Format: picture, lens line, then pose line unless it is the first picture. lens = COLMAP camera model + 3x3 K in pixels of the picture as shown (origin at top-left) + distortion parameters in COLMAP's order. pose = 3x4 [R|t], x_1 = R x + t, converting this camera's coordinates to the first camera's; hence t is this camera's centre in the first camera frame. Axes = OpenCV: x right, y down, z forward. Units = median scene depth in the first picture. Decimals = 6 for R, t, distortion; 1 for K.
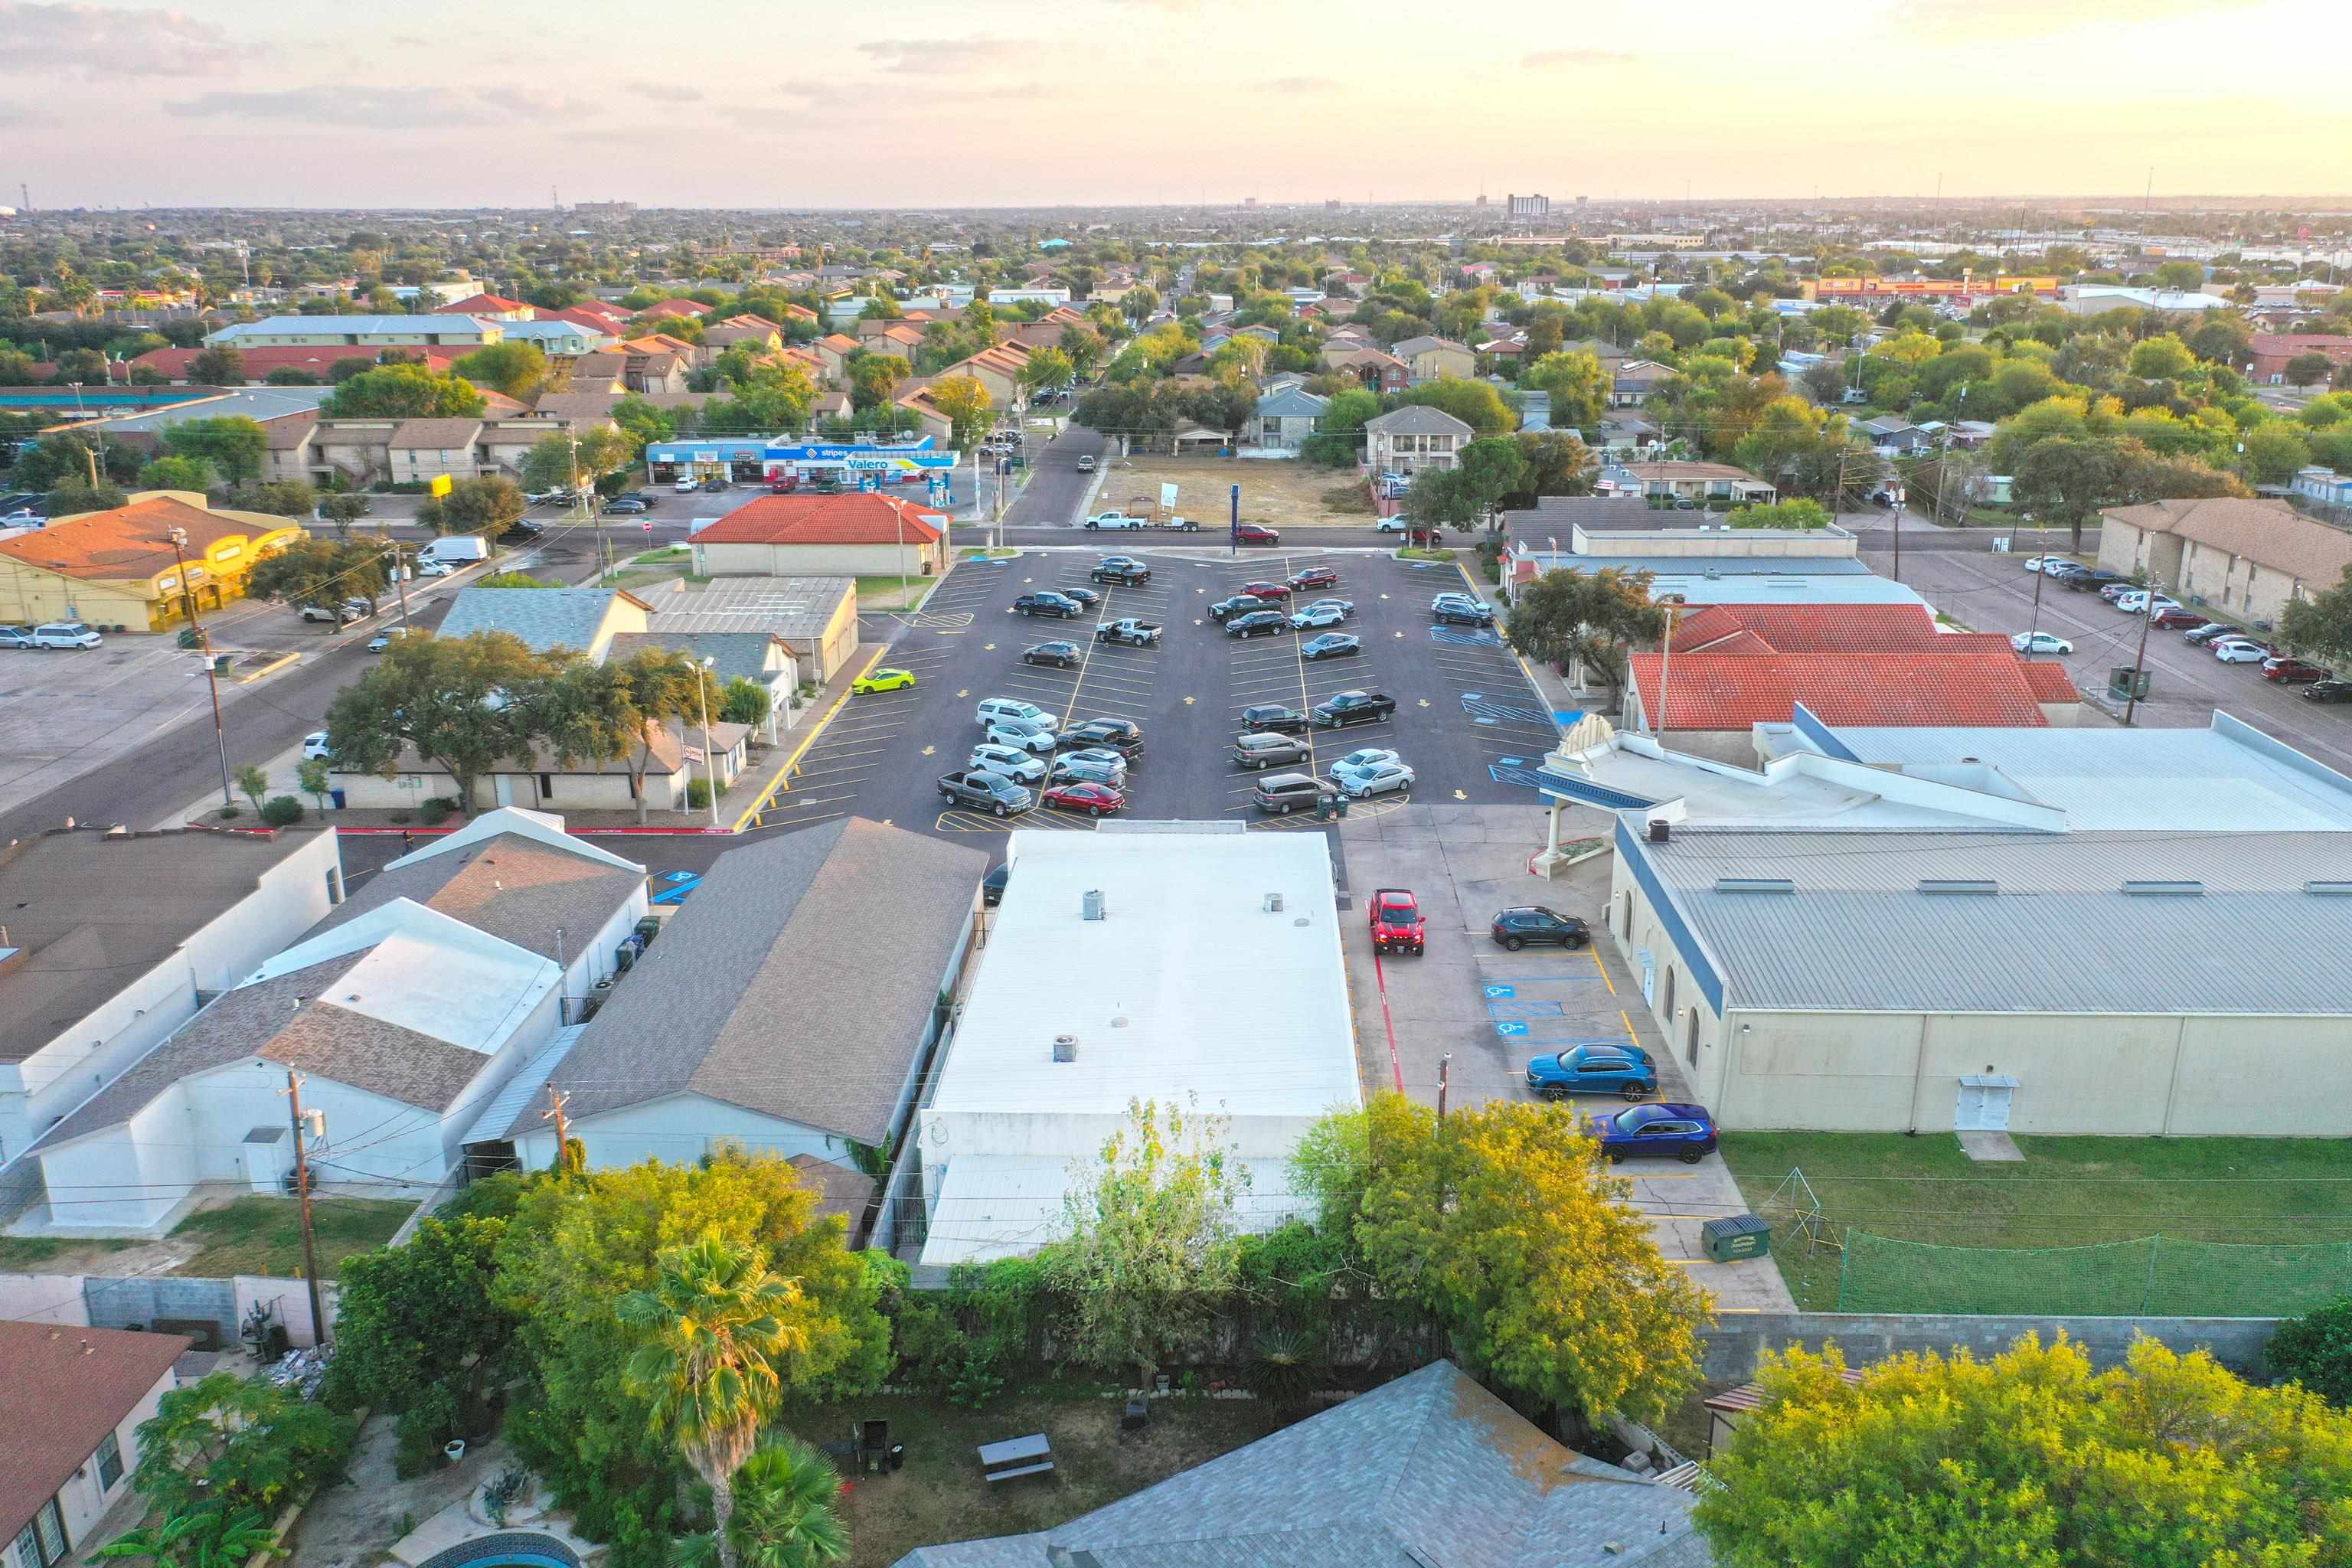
lens RADIAL K [[1862.6, 0, 1176.0], [0, 1862.6, 784.0], [0, 0, 1]] dist [-0.012627, 0.007201]
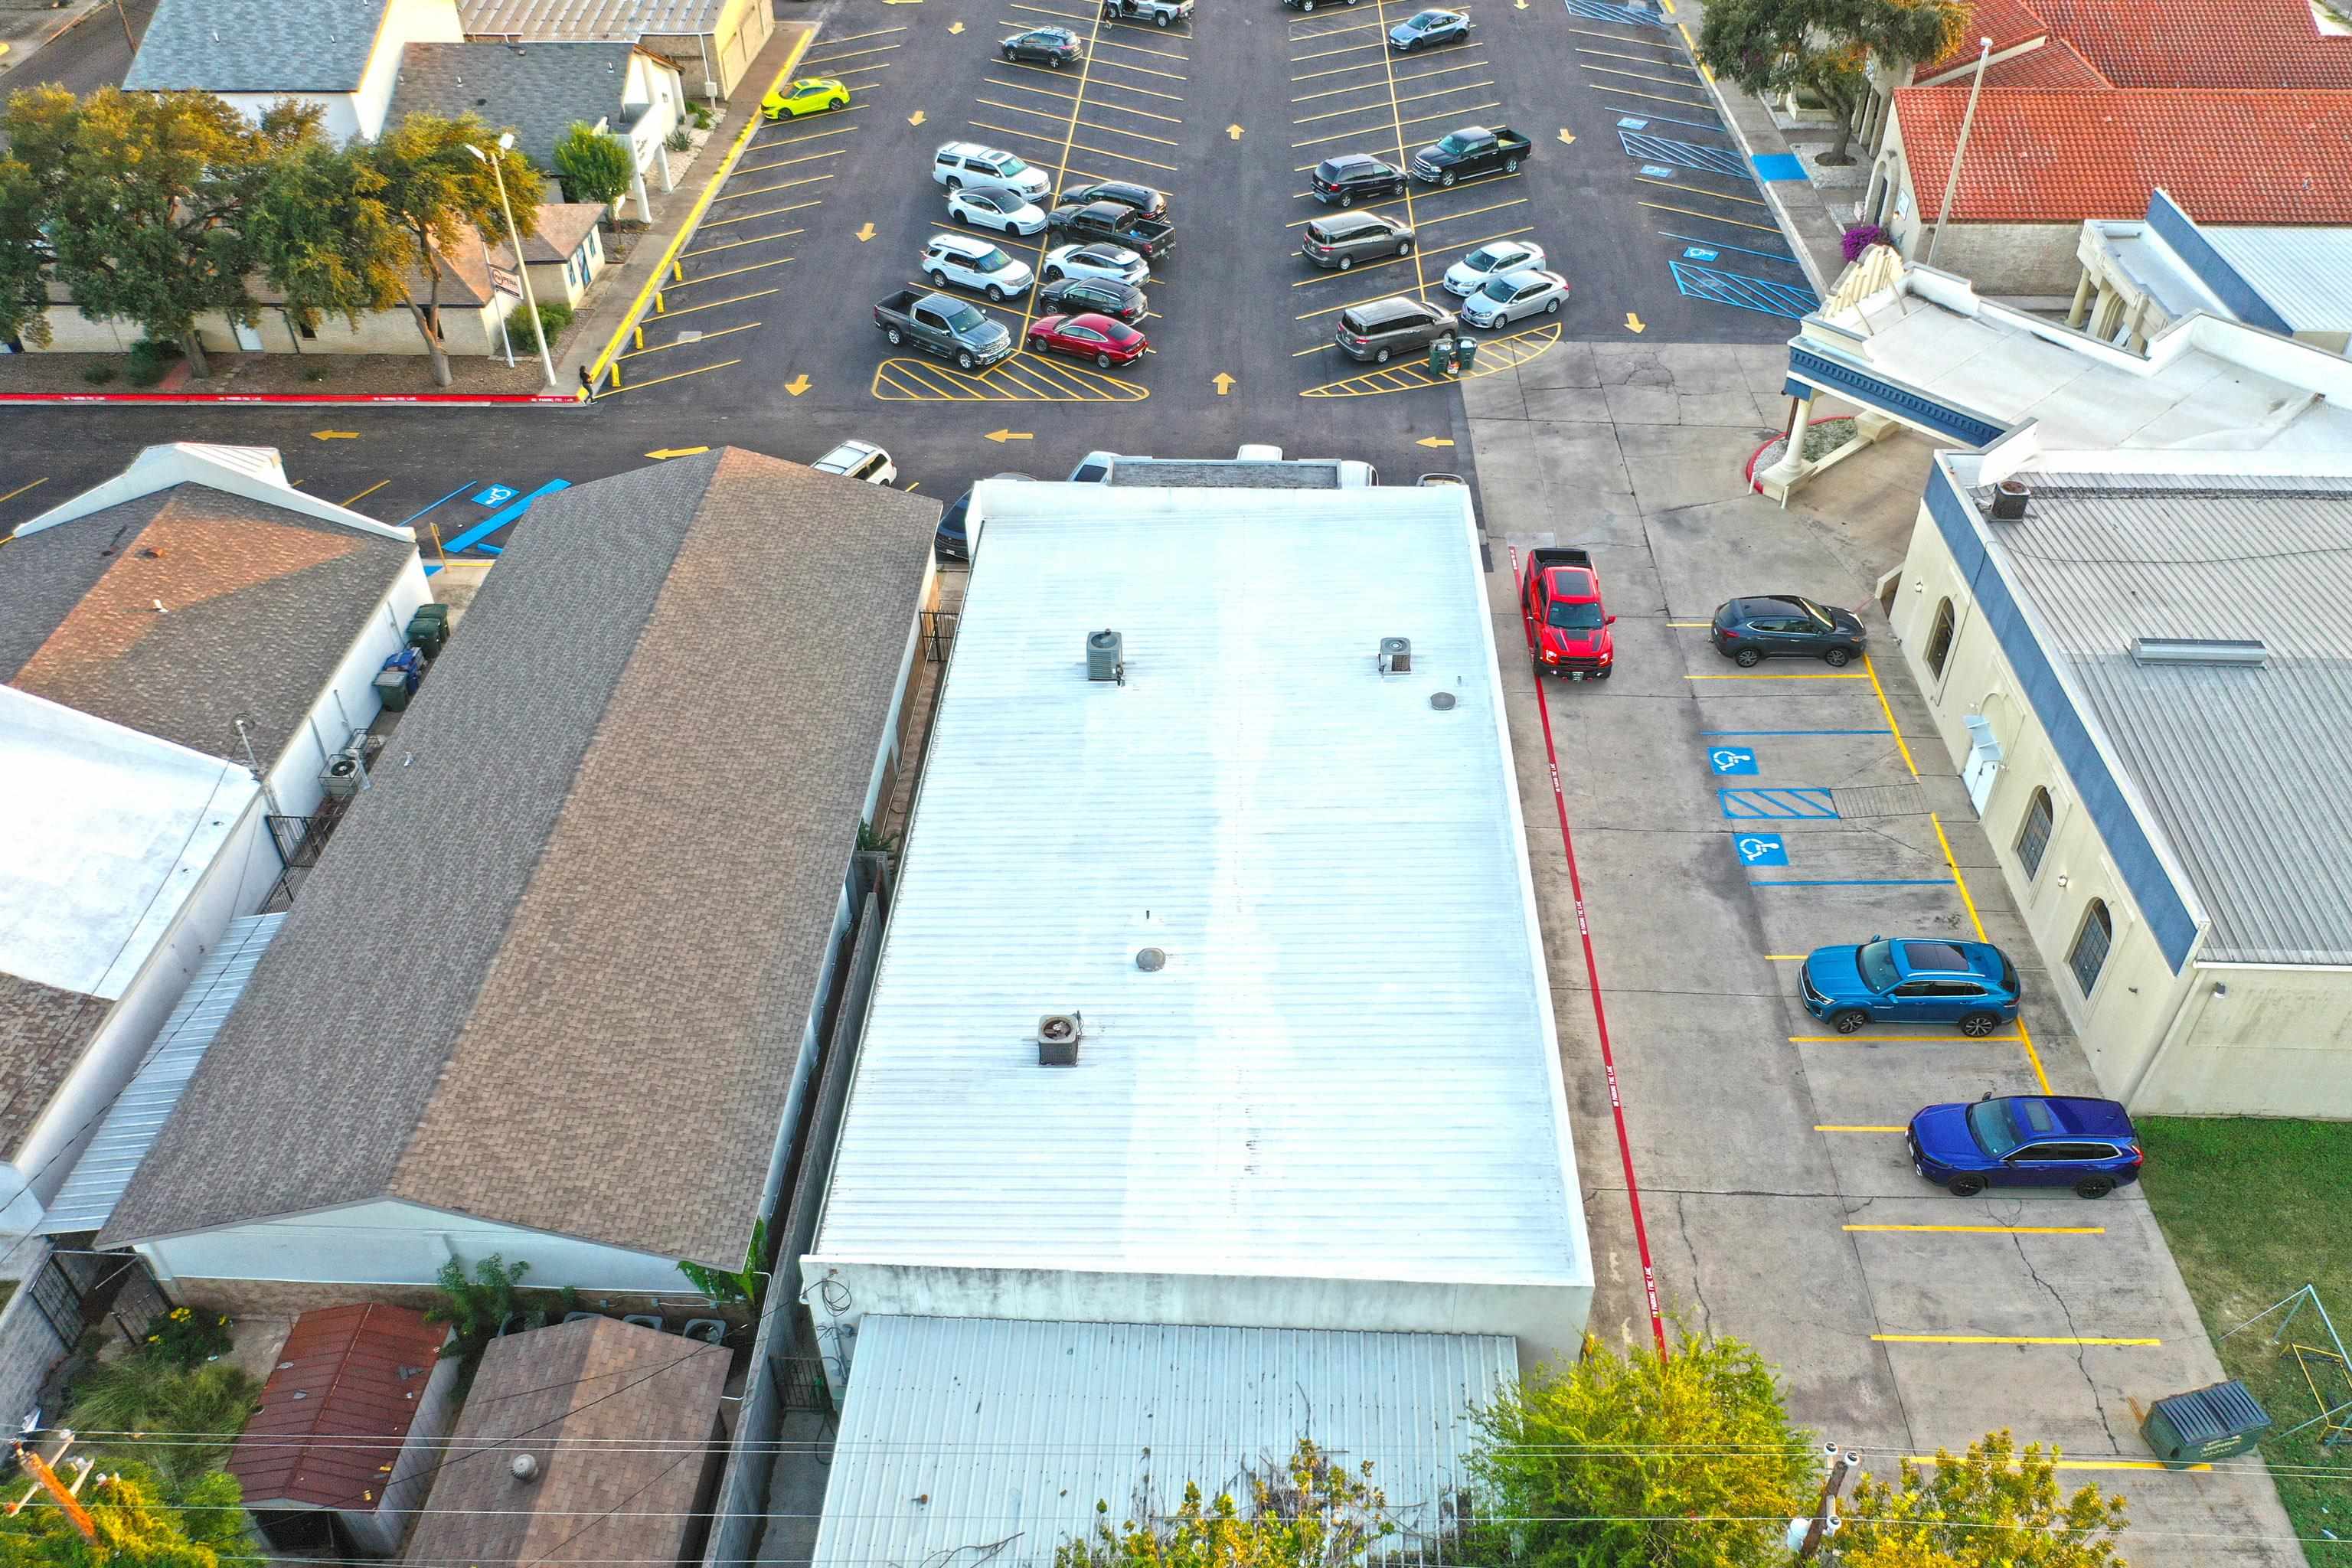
lens RADIAL K [[1862.6, 0, 1176.0], [0, 1862.6, 784.0], [0, 0, 1]] dist [-0.012627, 0.007201]
pose [[0.999962, 0.000567, -0.008707, -0.010950], [0.002695, 0.929039, 0.369973, -0.092175], [0.008299, -0.369982, 0.929002, 0.301224]]
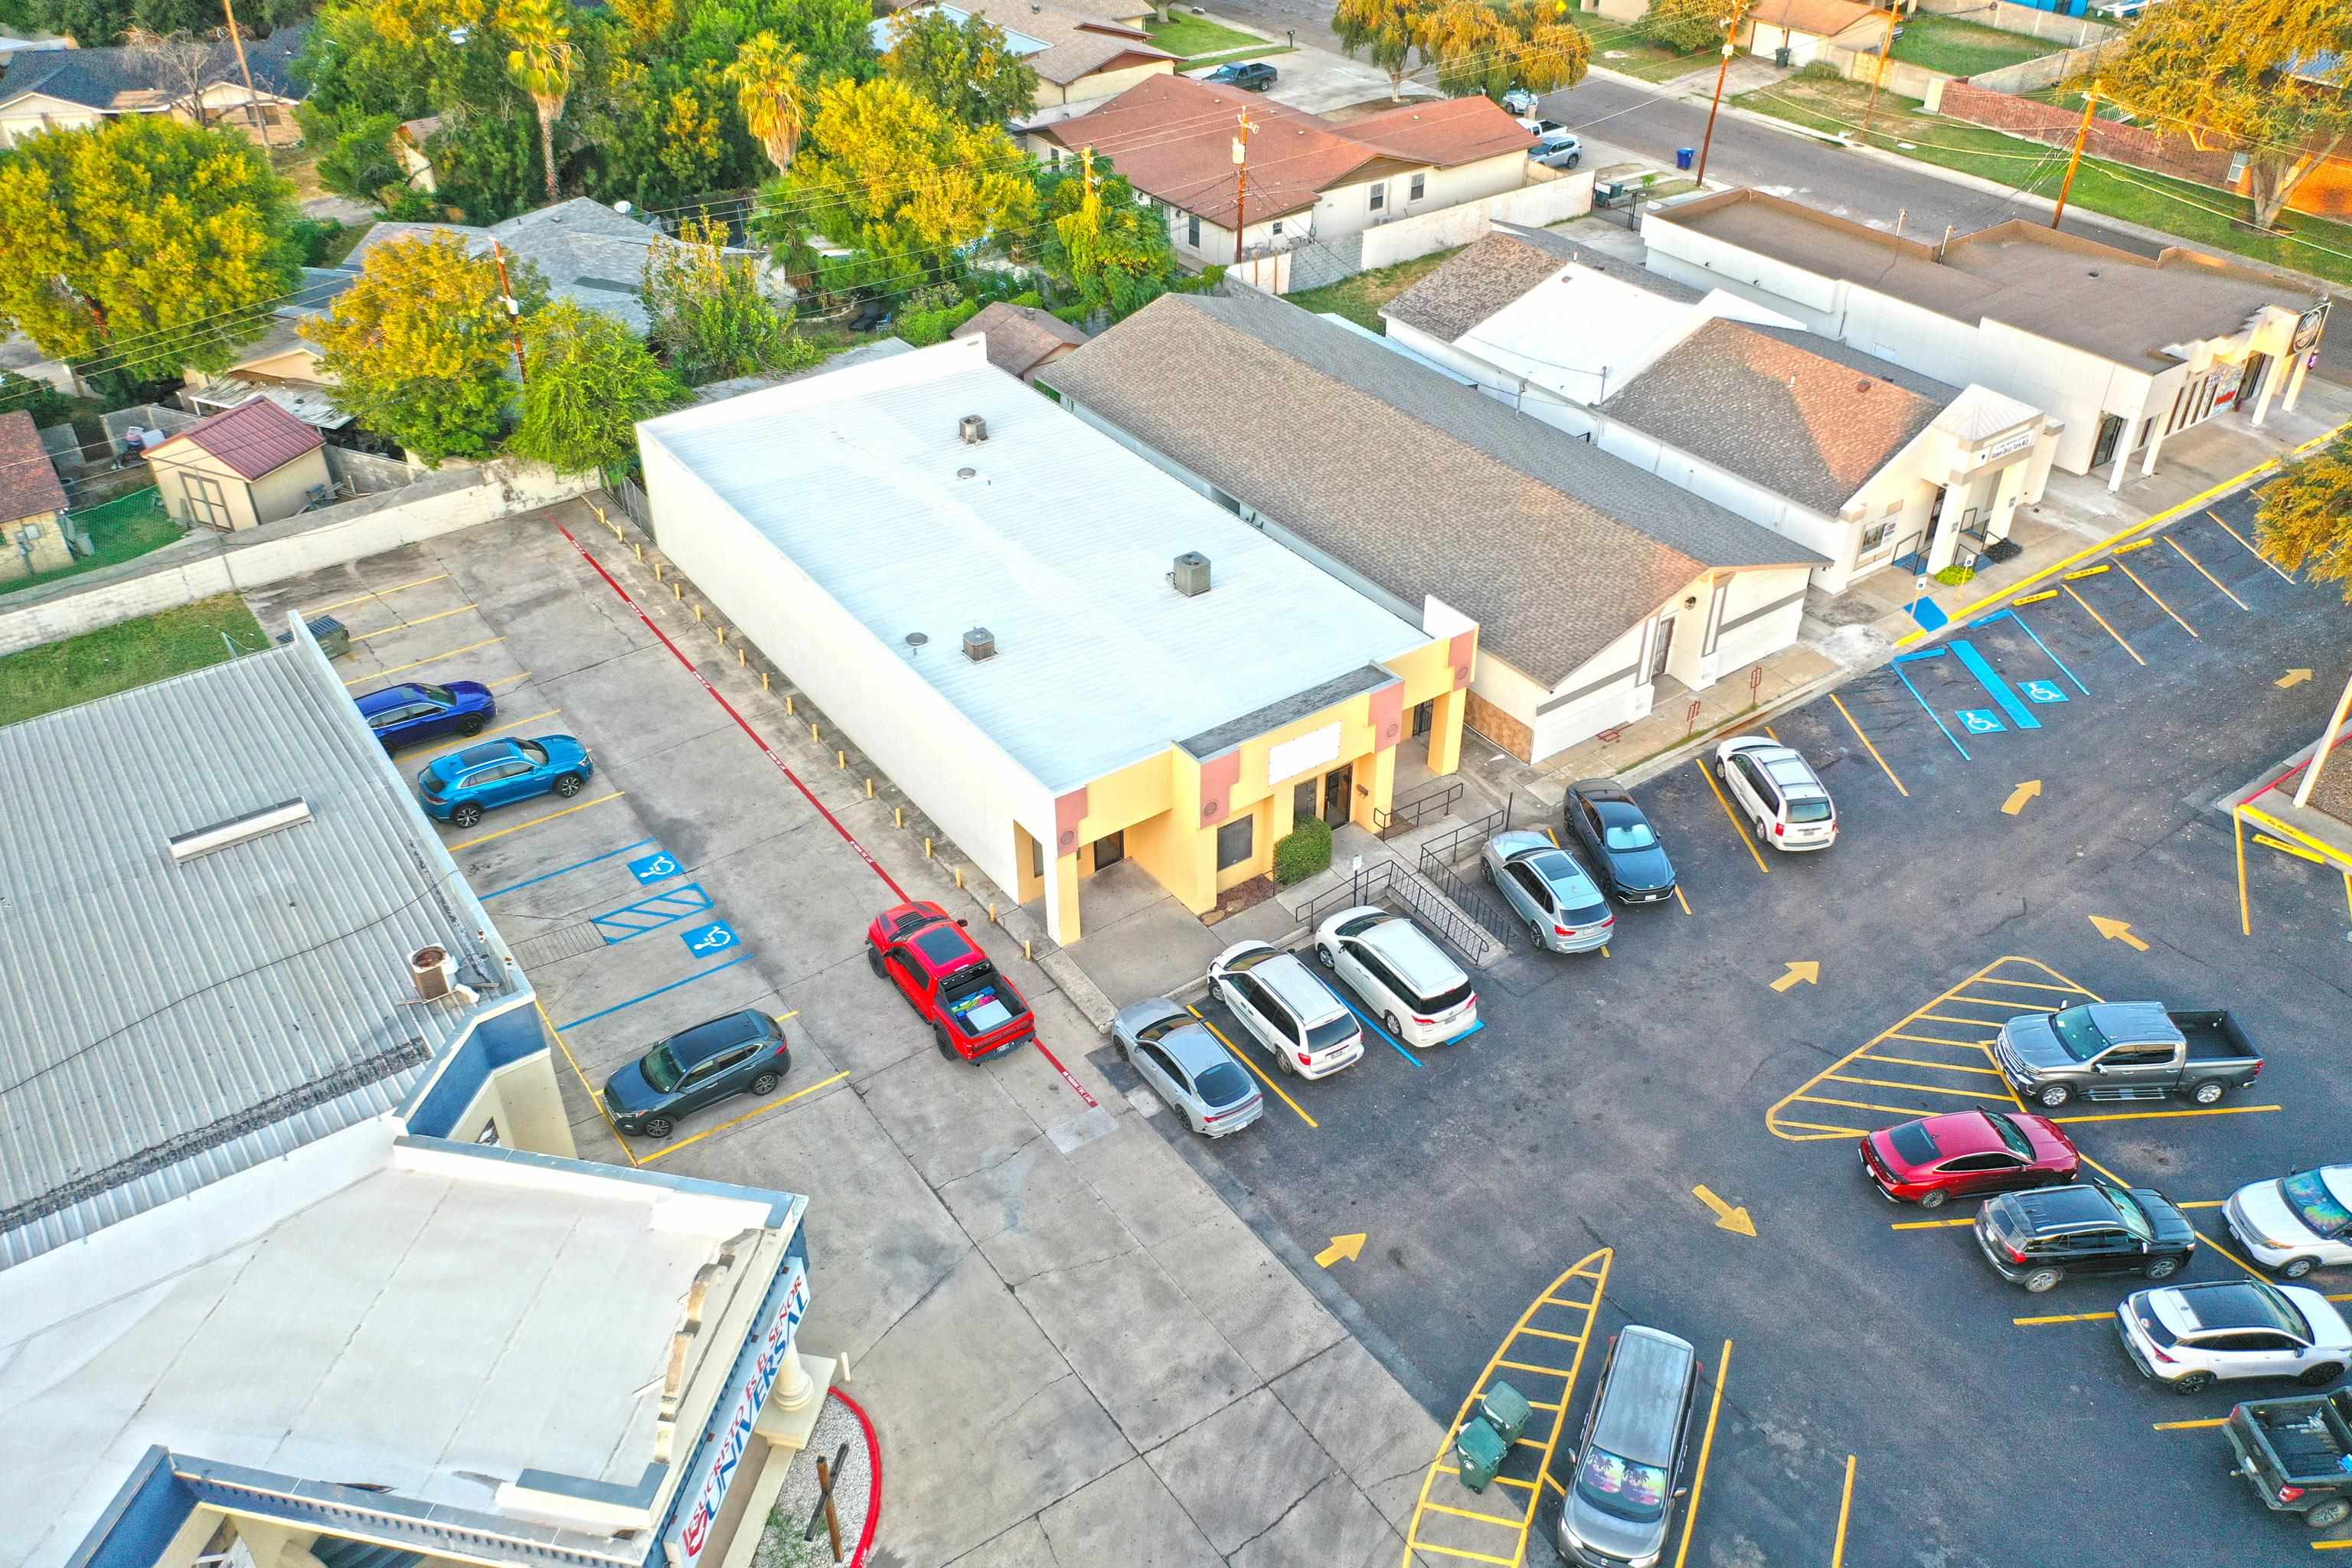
lens RADIAL K [[1862.6, 0, 1176.0], [0, 1862.6, 784.0], [0, 0, 1]] dist [-0.012627, 0.007201]
pose [[-0.798571, 0.359669, -0.482620, 0.252603], [-0.165499, 0.639712, 0.750586, -0.316619], [0.578700, 0.679269, -0.451330, 1.019991]]
